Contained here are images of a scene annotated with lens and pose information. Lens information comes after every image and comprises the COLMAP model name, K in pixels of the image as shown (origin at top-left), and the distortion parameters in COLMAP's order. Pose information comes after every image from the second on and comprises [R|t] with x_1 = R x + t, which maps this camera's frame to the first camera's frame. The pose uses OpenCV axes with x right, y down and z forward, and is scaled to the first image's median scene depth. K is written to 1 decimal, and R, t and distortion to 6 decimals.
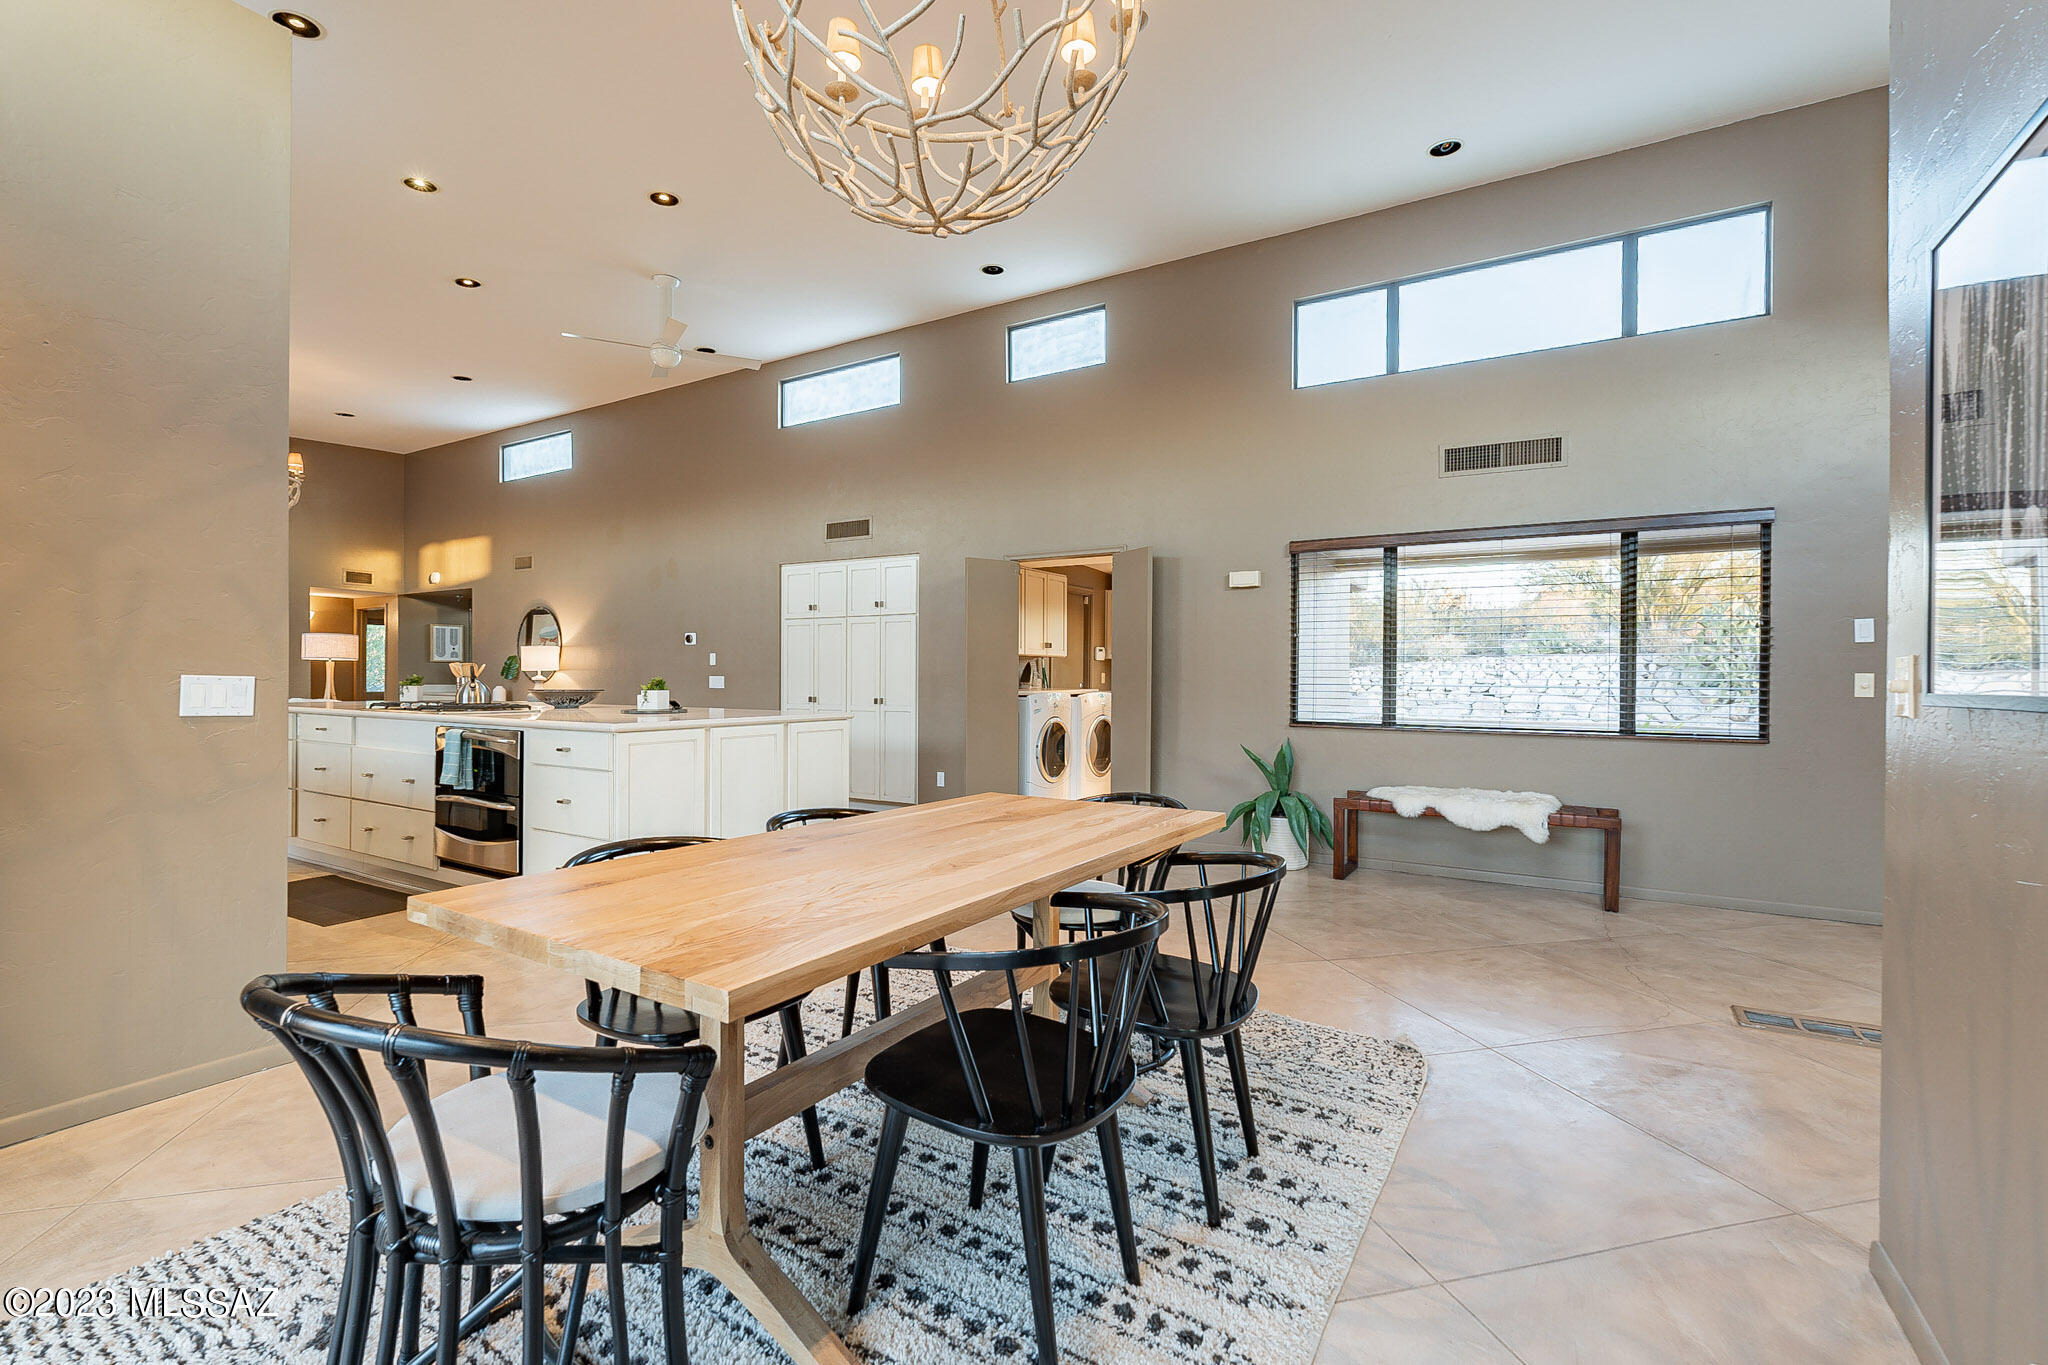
lens RADIAL K [[895.2, 0, 1032.4], [0, 895.2, 681.7], [0, 0, 1]] dist [-0.012503, 0.000102]
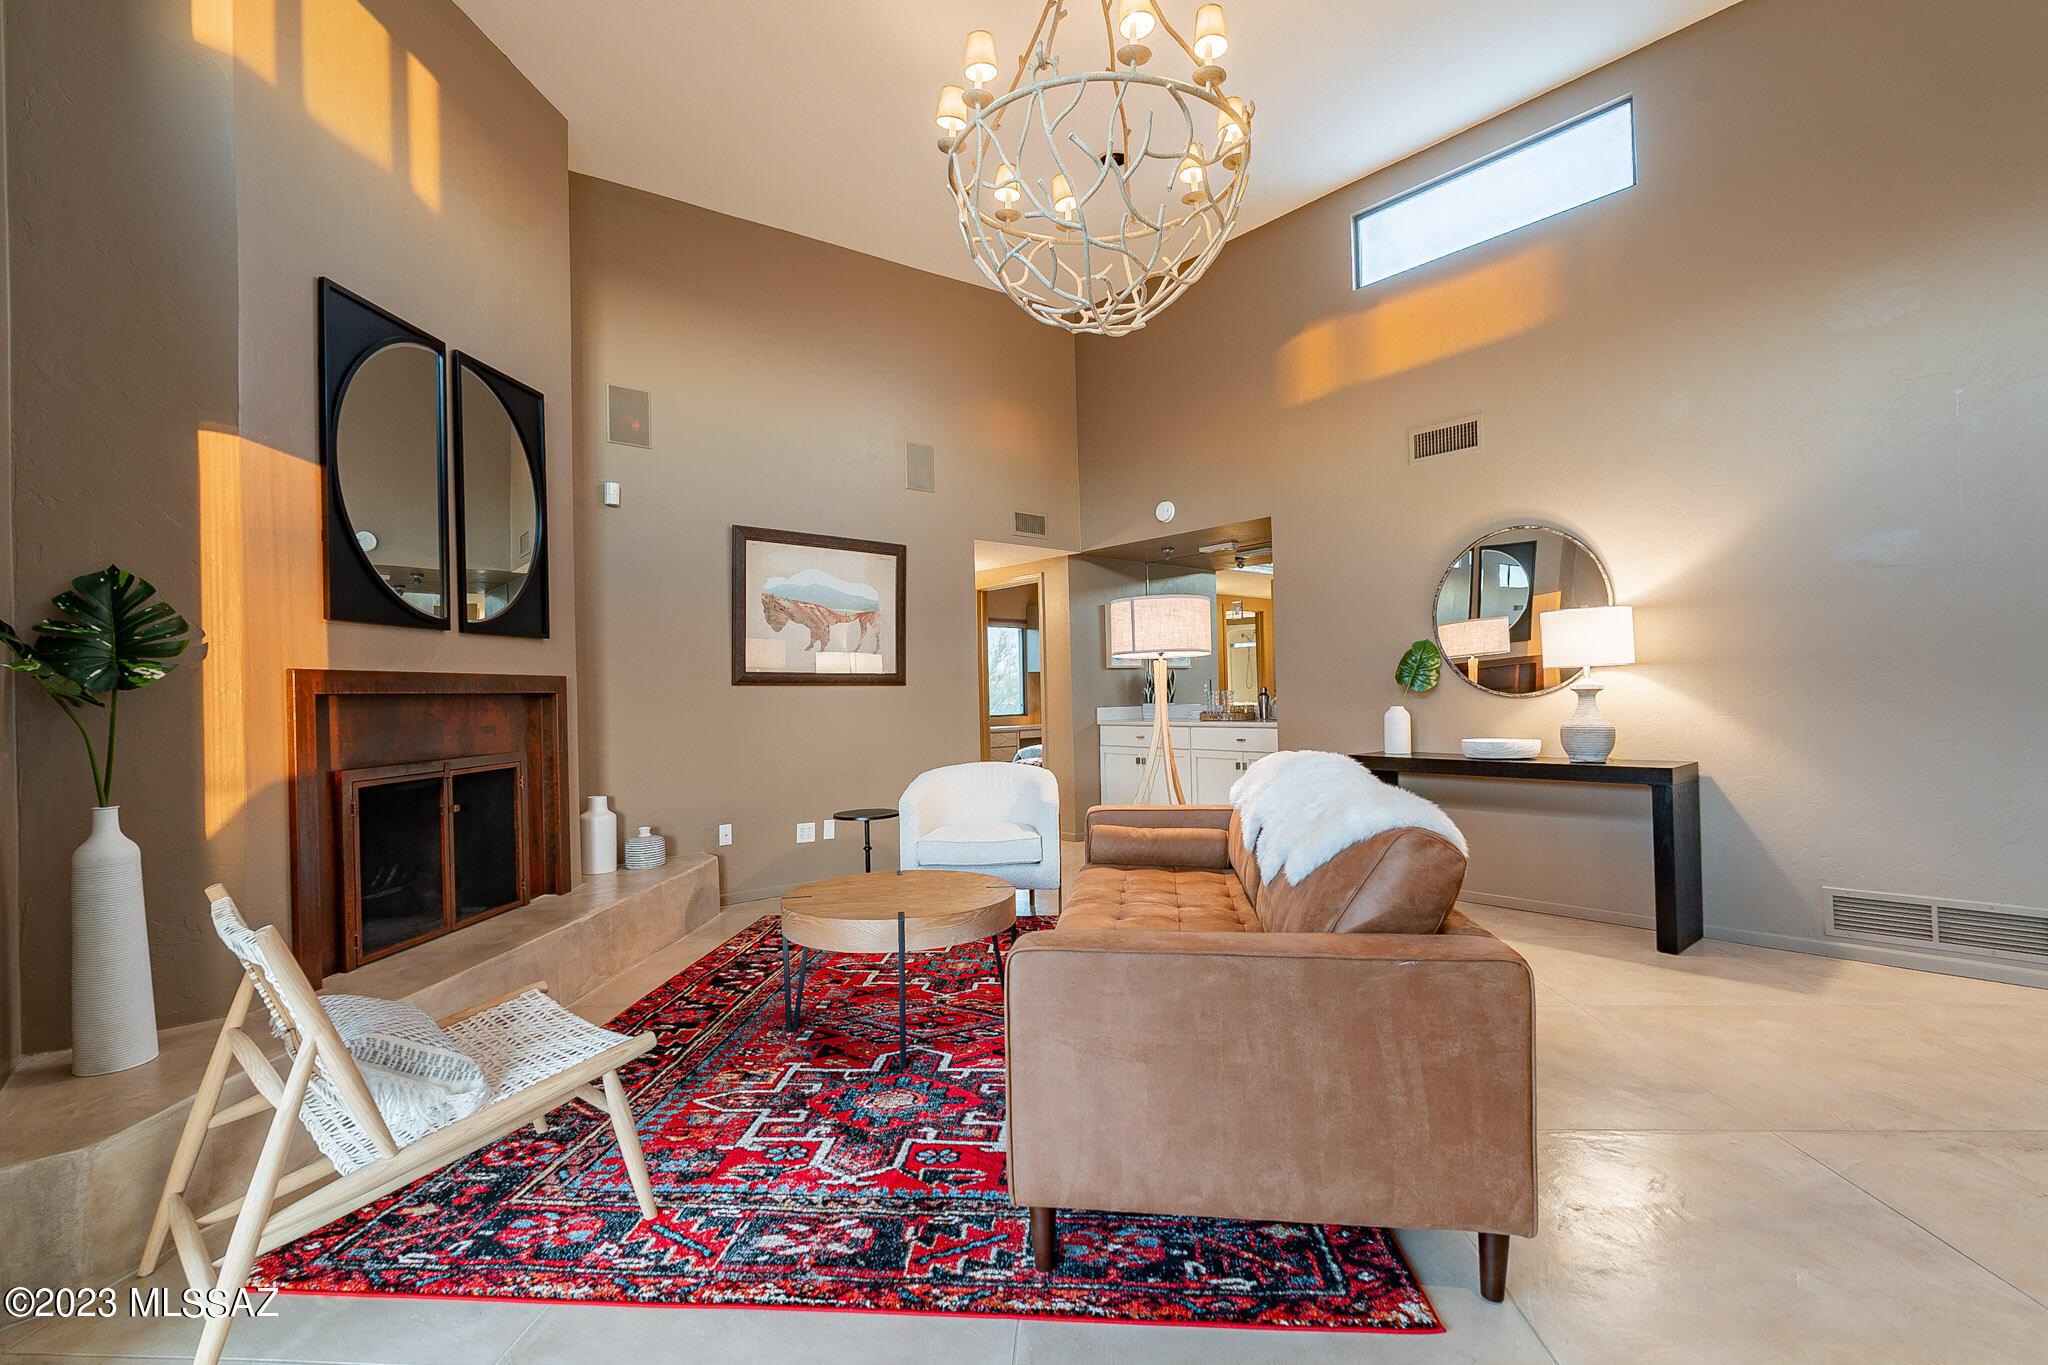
lens RADIAL K [[918.4, 0, 1028.8], [0, 918.4, 689.9], [0, 0, 1]] dist [-0.007989, 0.000114]
pose [[0.950389, -0.028824, -0.309724, -0.753599], [0.026511, 0.999580, -0.011675, -0.003232], [0.309931, 0.002885, 0.950755, 0.566957]]
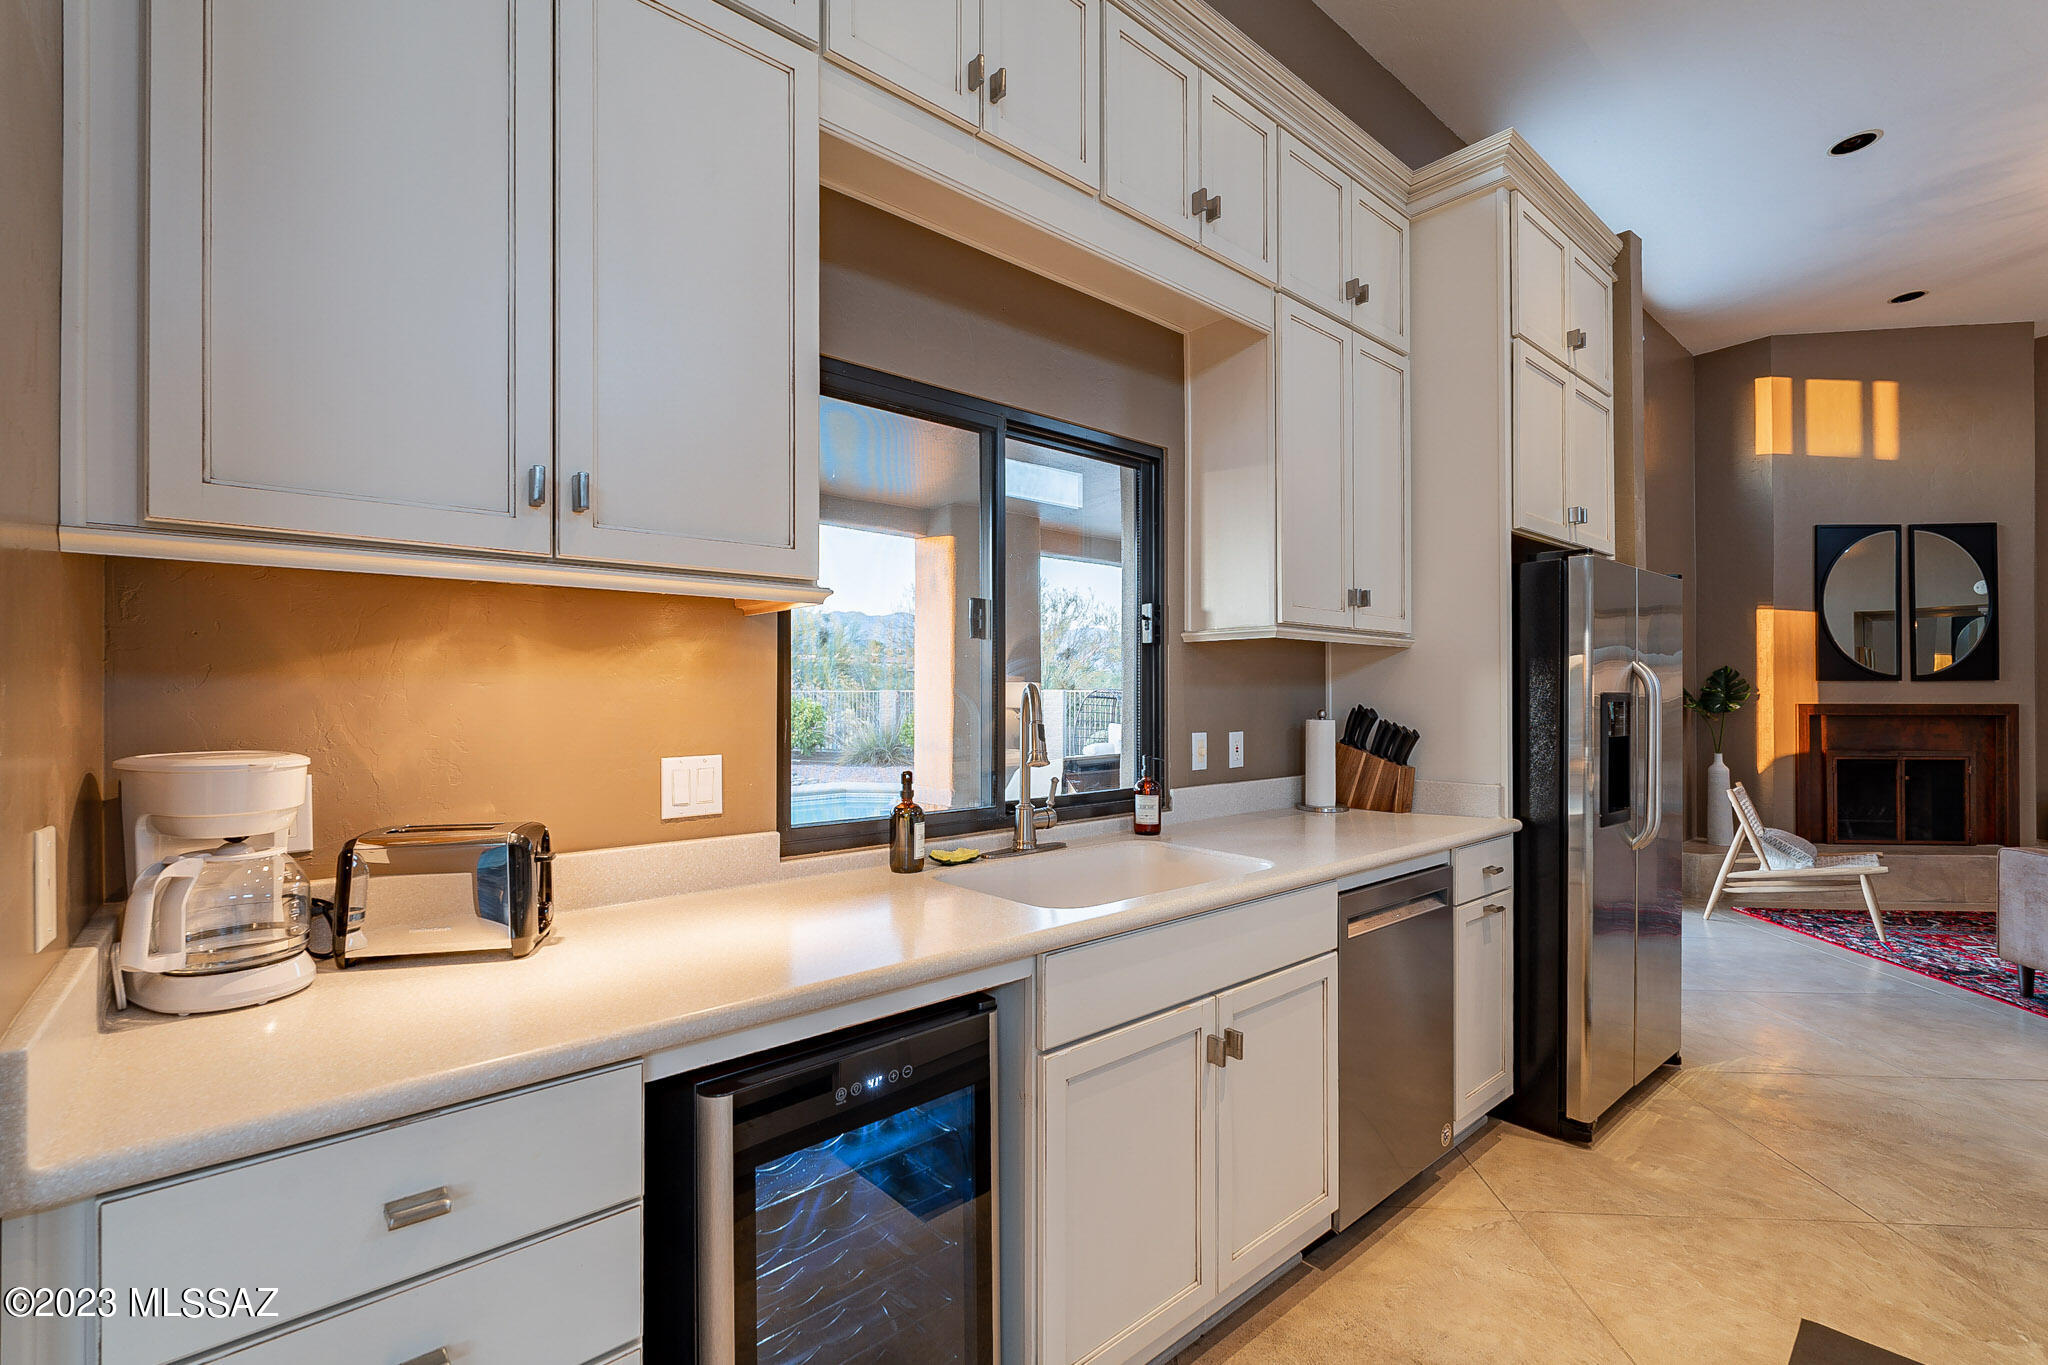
lens RADIAL K [[897.3, 0, 1024.0], [0, 897.3, 682.5], [0, 0, 1]] dist [-0.006568, 0.000436]
pose [[-0.311095, -0.015578, -0.950251, -0.222857], [-0.010379, 0.999862, -0.012993, -0.022064], [0.950322, 0.005821, -0.311214, 0.422714]]
